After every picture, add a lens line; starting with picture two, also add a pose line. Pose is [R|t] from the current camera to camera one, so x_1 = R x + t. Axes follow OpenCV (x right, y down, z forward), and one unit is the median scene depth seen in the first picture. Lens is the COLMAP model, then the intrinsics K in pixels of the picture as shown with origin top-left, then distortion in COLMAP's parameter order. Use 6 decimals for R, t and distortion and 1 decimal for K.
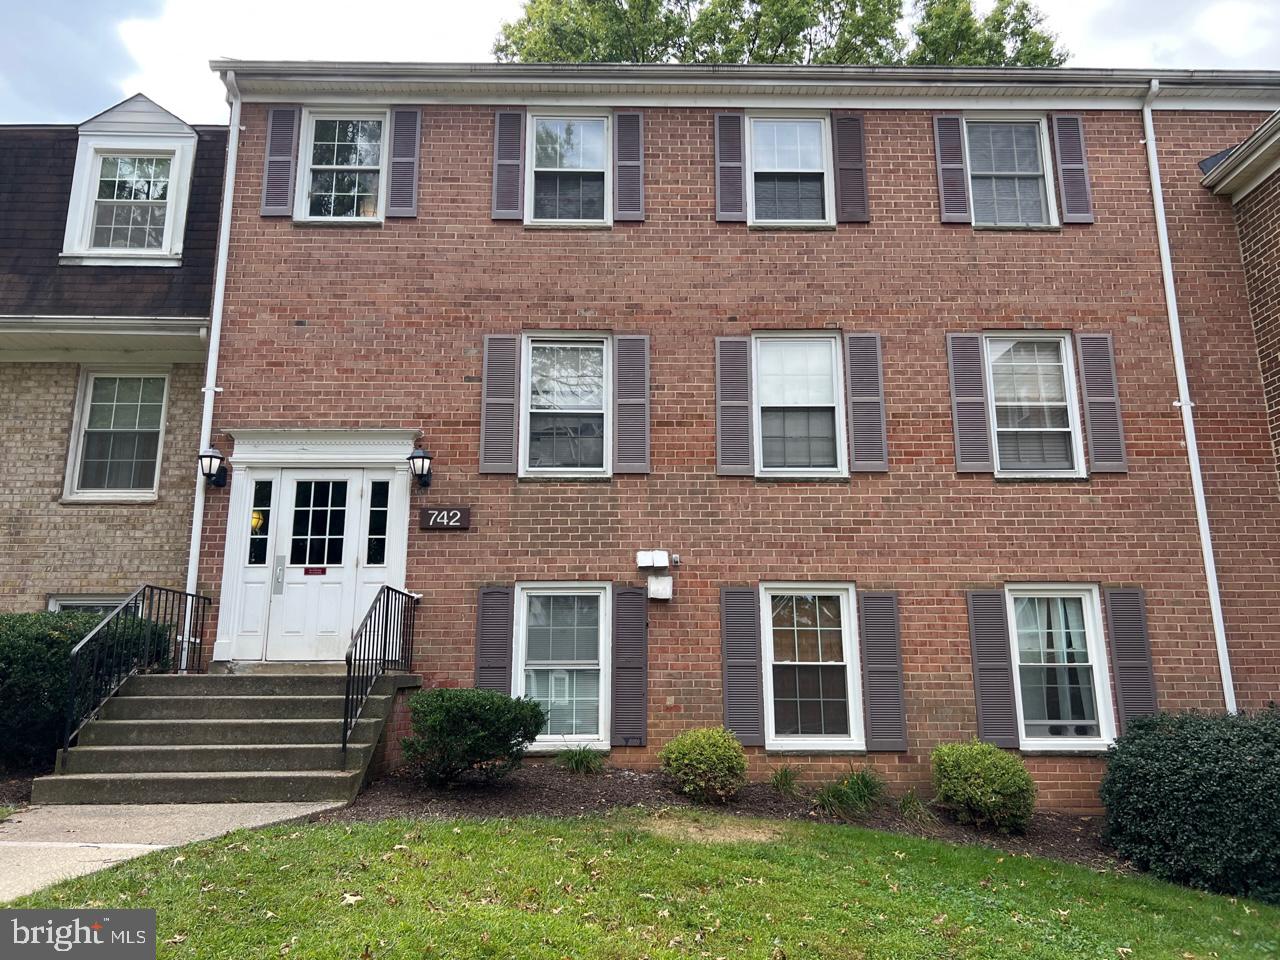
lens RADIAL K [[964.3, 0, 640.4], [0, 964.3, 478.9], [0, 0, 1]] dist [0.053497, -0.004611]
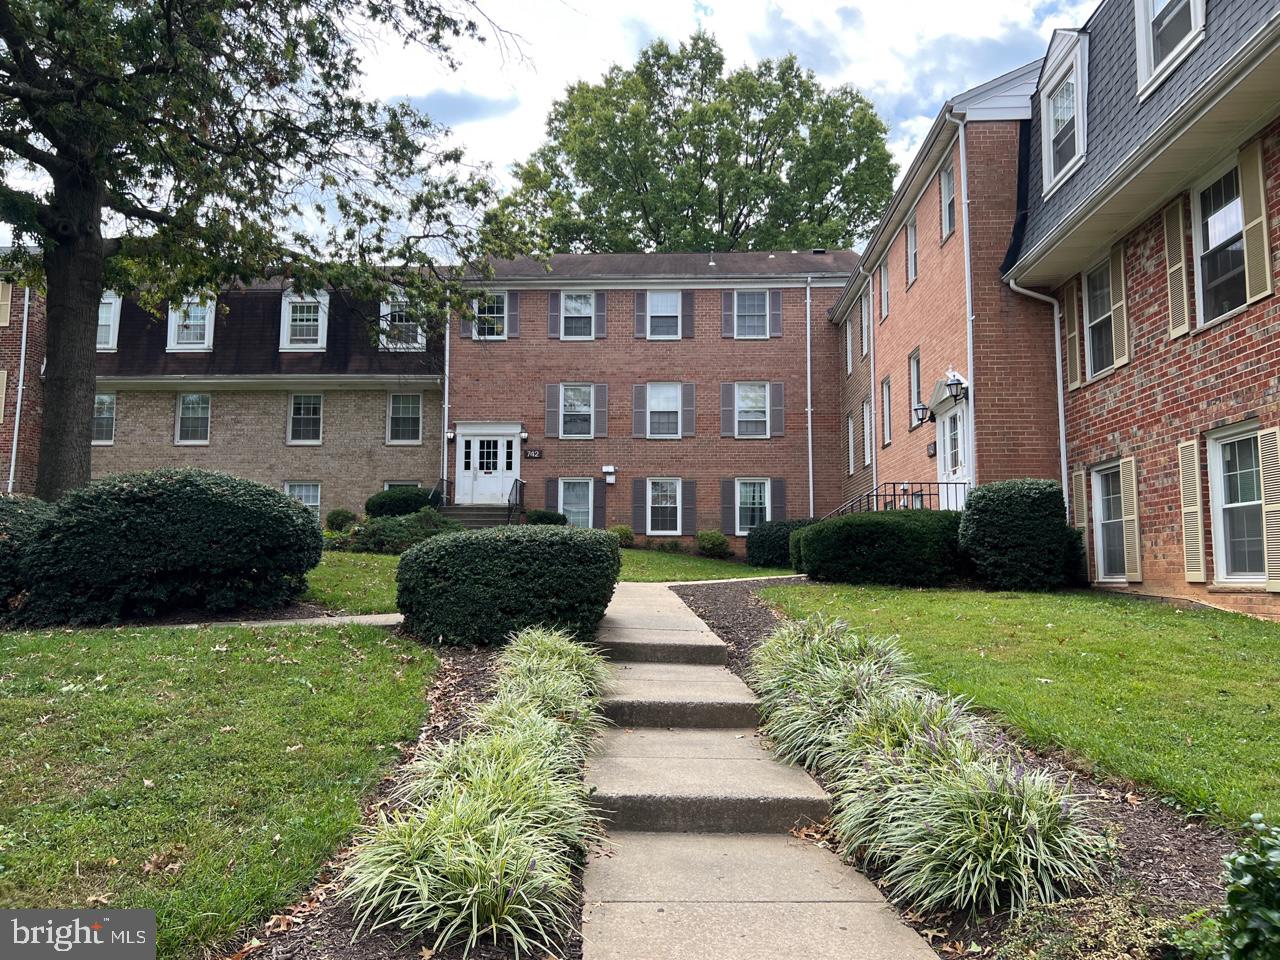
lens RADIAL K [[964.3, 0, 639.6], [0, 964.3, 480.0], [0, 0, 1]] dist [0.053497, -0.004611]
pose [[0.998896, 0.000608, -0.046965, 0.227343], [0.005143, 0.992487, 0.122246, -0.217693], [0.046687, -0.122352, 0.991388, -1.703490]]
